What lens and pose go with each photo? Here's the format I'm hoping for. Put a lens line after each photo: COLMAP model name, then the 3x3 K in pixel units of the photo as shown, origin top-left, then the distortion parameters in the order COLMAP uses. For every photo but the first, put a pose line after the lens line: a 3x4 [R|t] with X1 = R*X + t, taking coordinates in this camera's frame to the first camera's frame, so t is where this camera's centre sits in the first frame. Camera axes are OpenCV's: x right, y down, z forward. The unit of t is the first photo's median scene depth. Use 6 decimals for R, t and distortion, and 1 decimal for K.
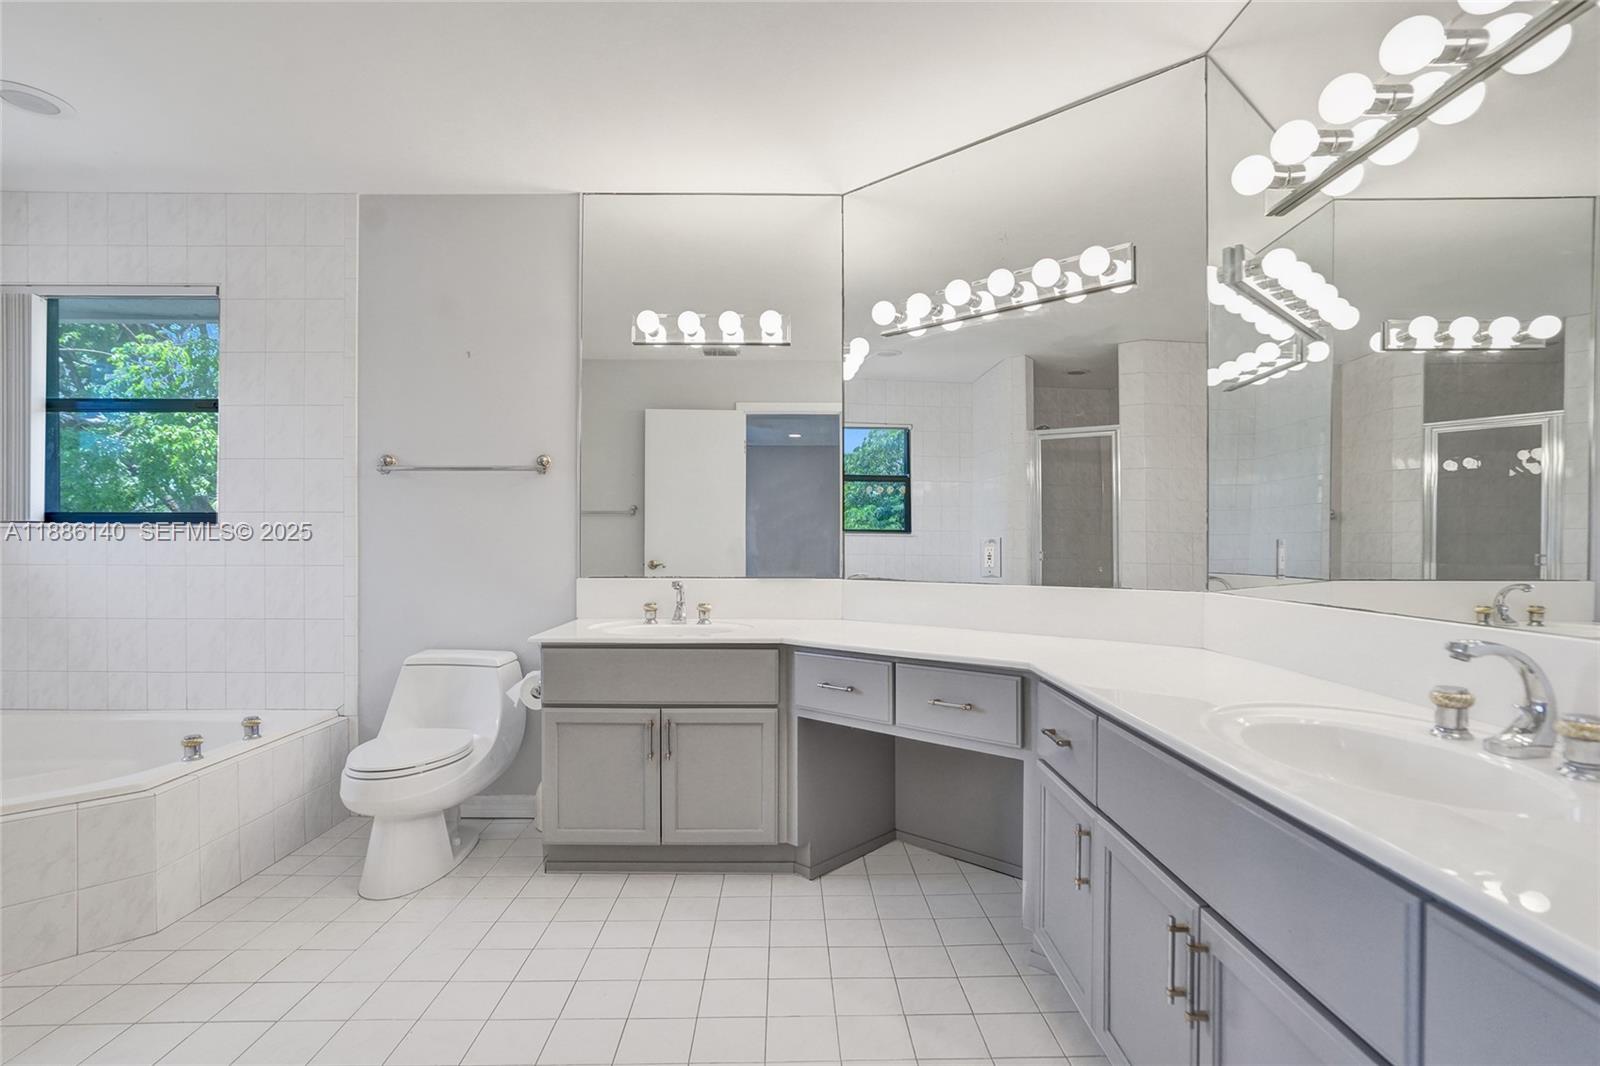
lens RADIAL K [[740.2, 0, 797.0], [0, 740.2, 540.1], [0, 0, 1]] dist [-0.002154, 0.007413]
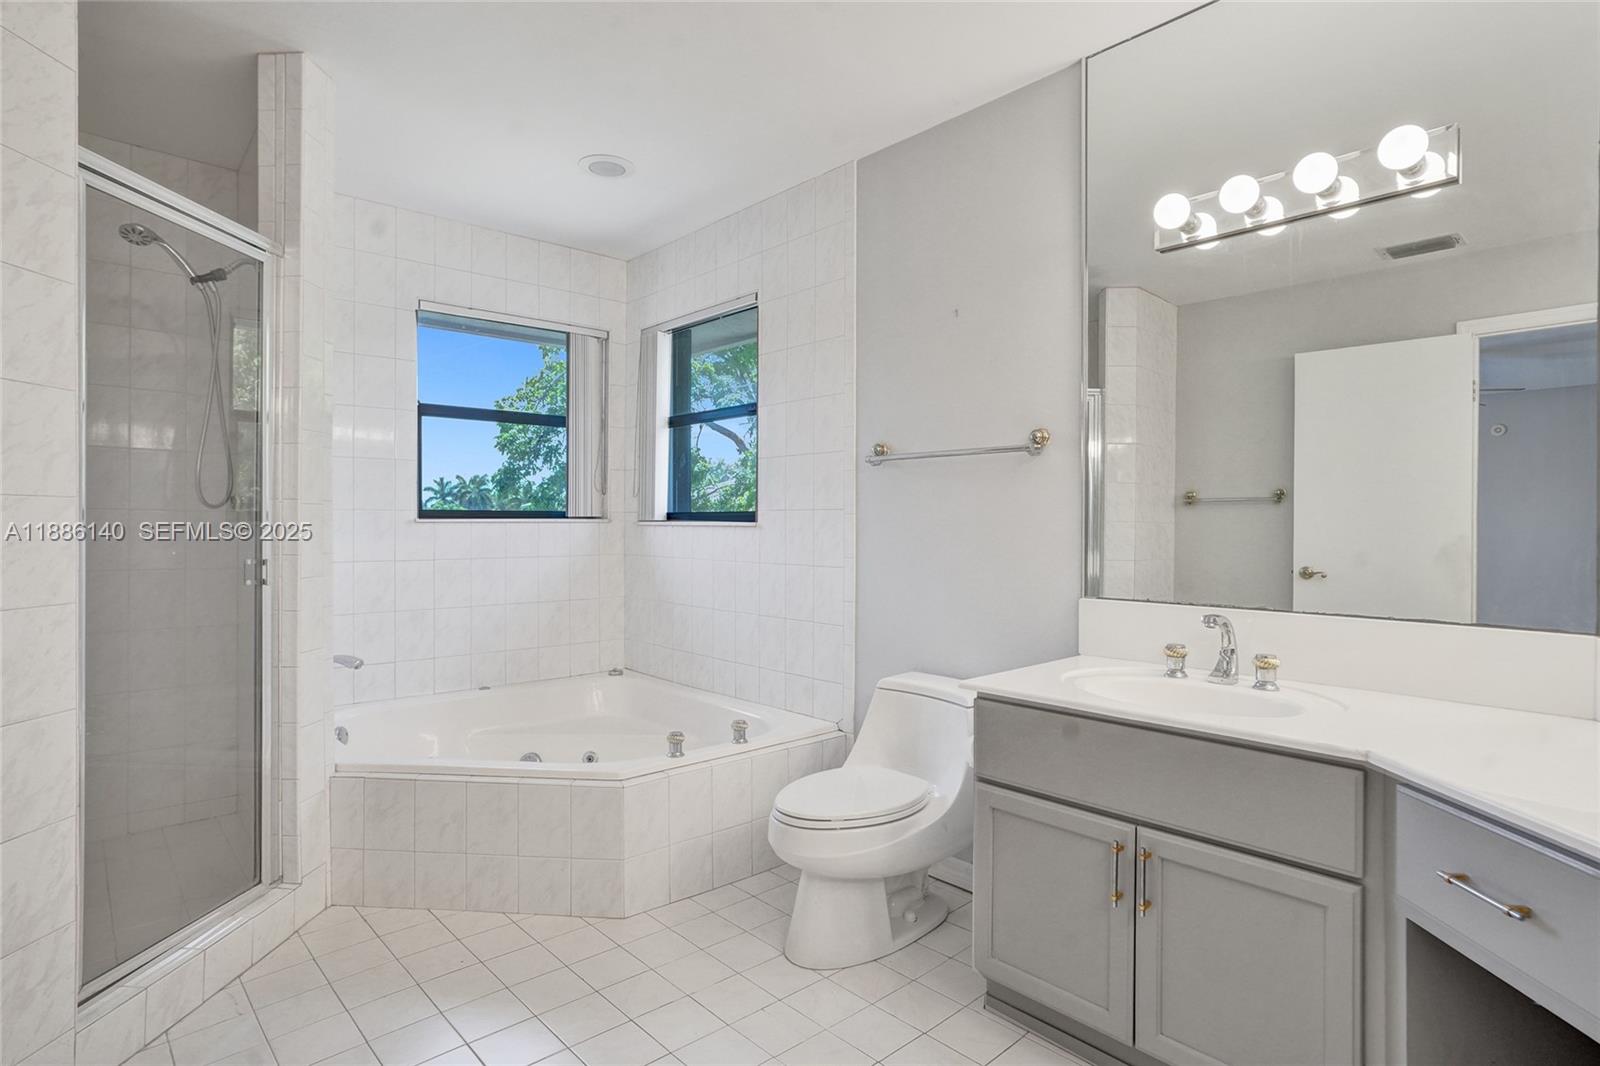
lens RADIAL K [[818.5, 0, 800.9], [0, 818.5, 529.4], [0, 0, 1]] dist [-0.040217, 0.026797]
pose [[0.680921, 0.004024, -0.732346, 0.099346], [-0.005464, 0.999985, 0.000414, -0.014286], [0.732336, 0.003720, 0.680933, 0.285114]]
